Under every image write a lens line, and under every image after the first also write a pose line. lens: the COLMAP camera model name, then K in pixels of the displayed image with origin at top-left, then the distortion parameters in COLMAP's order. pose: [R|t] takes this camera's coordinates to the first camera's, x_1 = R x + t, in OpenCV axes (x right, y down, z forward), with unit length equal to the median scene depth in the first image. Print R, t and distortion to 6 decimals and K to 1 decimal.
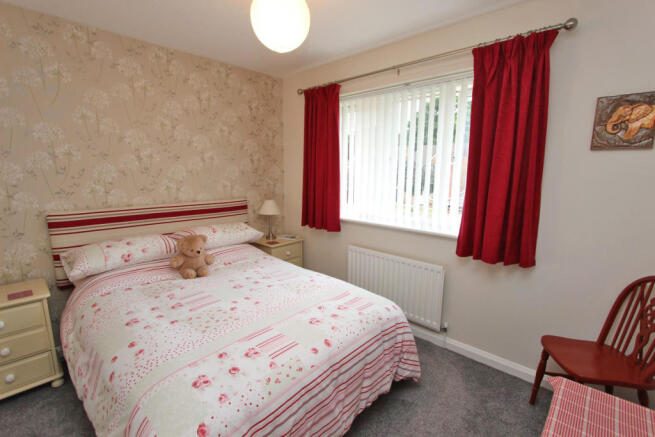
lens RADIAL K [[299.4, 0, 327.2], [0, 299.4, 219.8], [0, 0, 1]] dist [-0.016459, 0.000281]
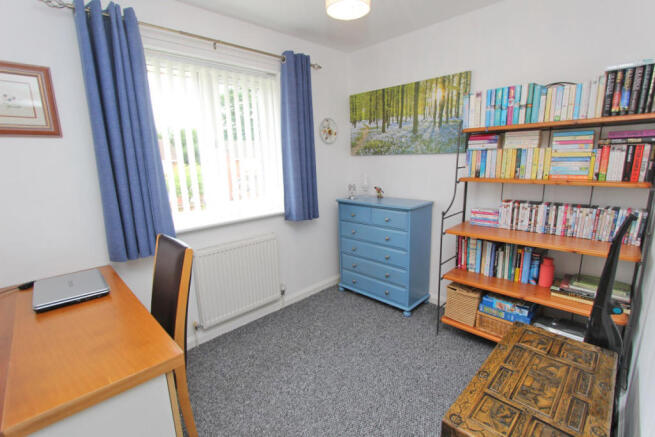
lens RADIAL K [[299.4, 0, 327.4], [0, 299.4, 218.3], [0, 0, 1]] dist [-0.016459, 0.000281]
pose [[0.037702, -0.202210, 0.978616, -0.702573], [0.198670, 0.961280, 0.190974, -0.107783], [-0.979341, 0.187222, 0.076415, 0.684048]]
